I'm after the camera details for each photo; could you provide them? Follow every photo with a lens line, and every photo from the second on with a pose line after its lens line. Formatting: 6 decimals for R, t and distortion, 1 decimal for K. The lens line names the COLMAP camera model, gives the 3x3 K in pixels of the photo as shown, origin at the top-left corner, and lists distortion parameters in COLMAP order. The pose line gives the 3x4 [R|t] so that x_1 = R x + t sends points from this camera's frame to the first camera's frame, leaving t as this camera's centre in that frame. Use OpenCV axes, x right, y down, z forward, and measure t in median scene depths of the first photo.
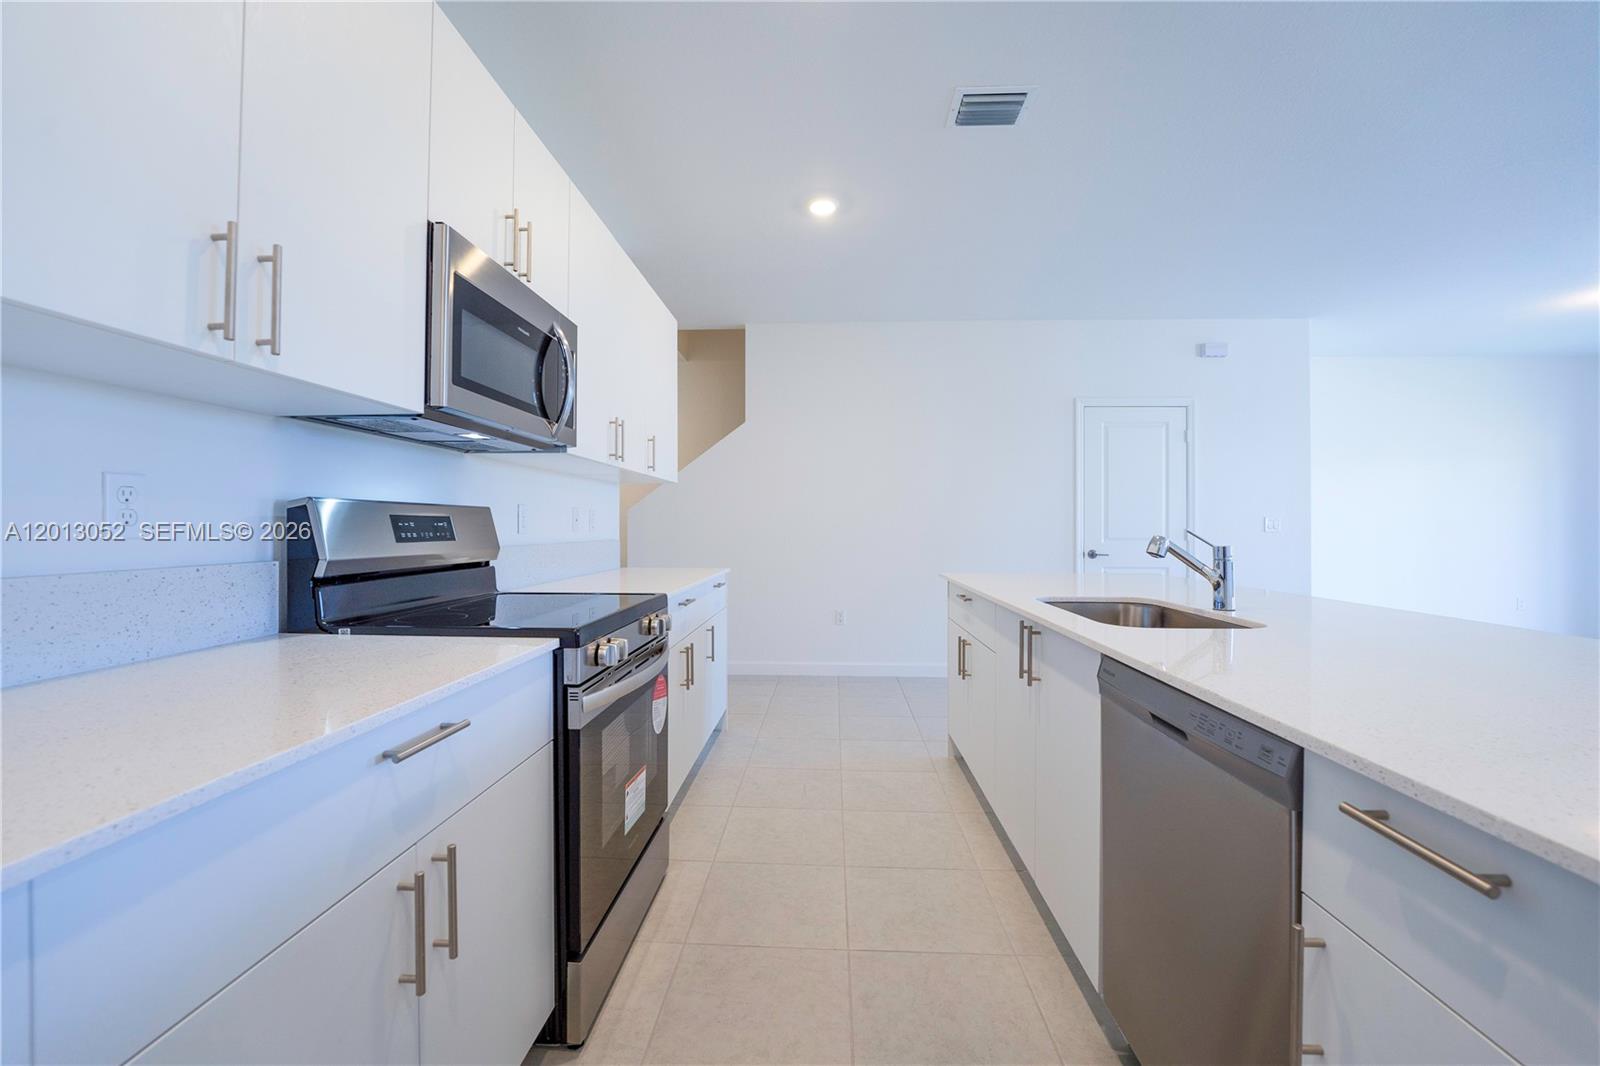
lens RADIAL K [[659.2, 0, 795.6], [0, 659.2, 521.0], [0, 0, 1]] dist [-0.021863, 0.002355]
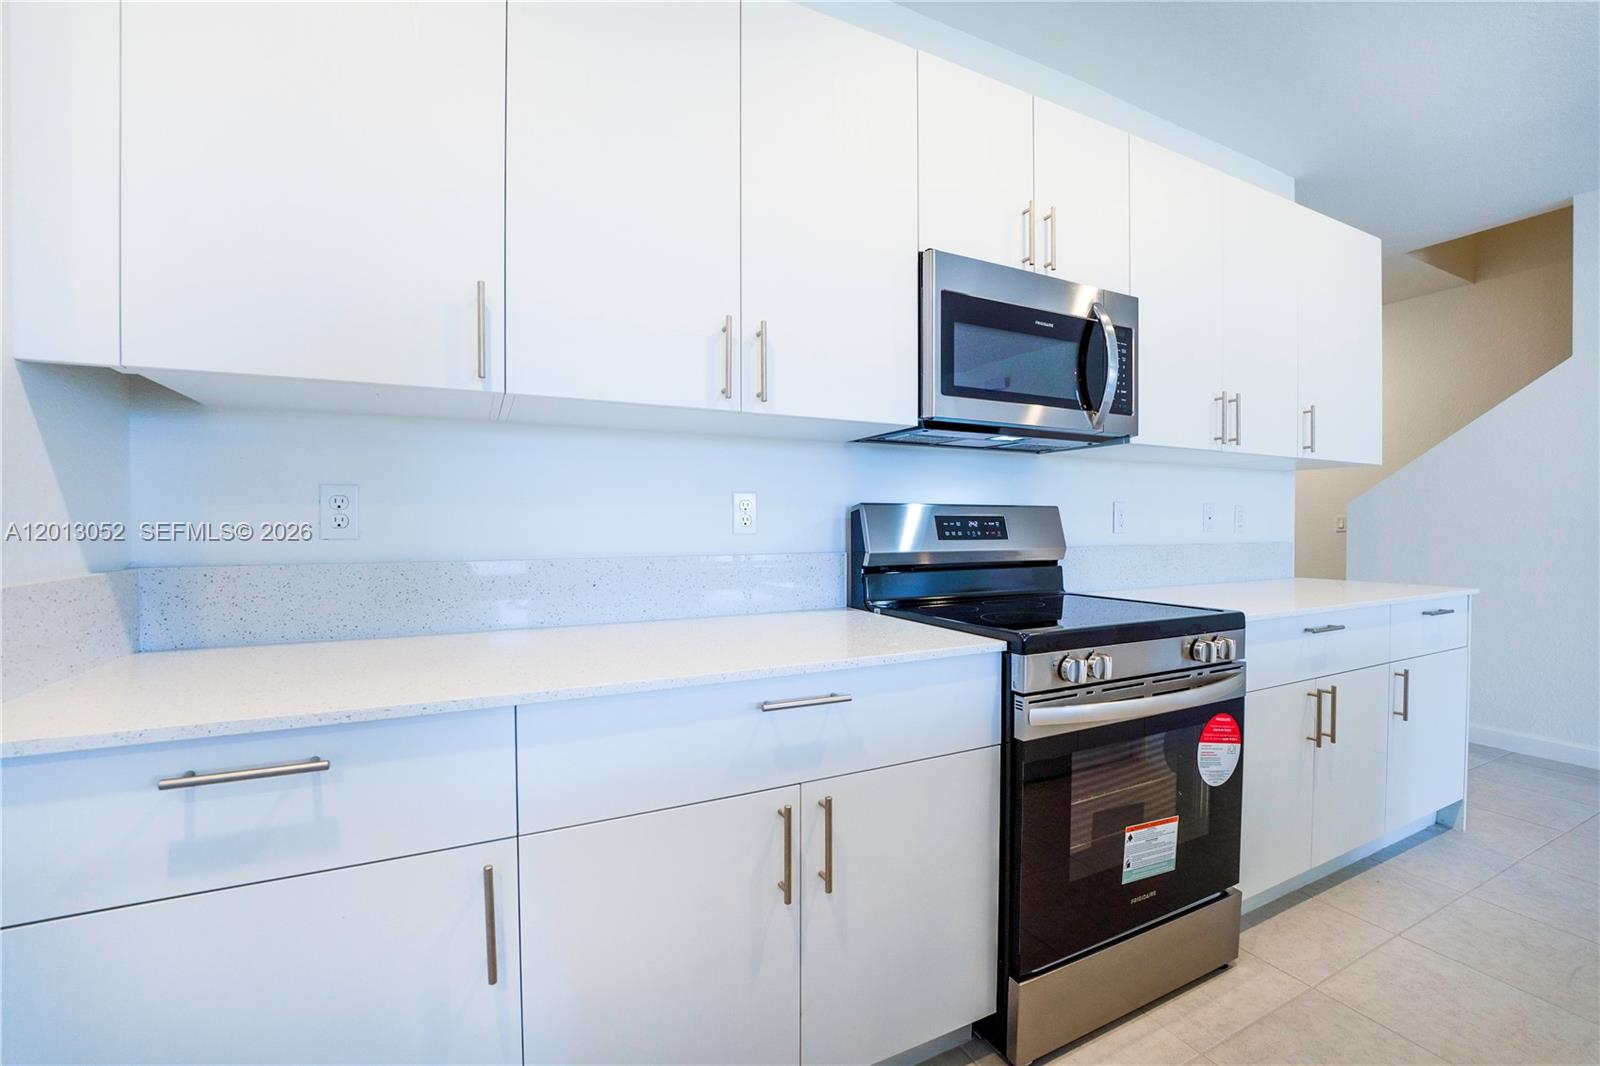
lens RADIAL K [[659.2, 0, 800.1], [0, 659.2, 540.5], [0, 0, 1]] dist [-0.021863, 0.002355]
pose [[0.498539, 0.017991, -0.866680, 0.259487], [0.008706, 0.999630, 0.025759, 0.002139], [0.866823, -0.020388, 0.498198, 0.208717]]
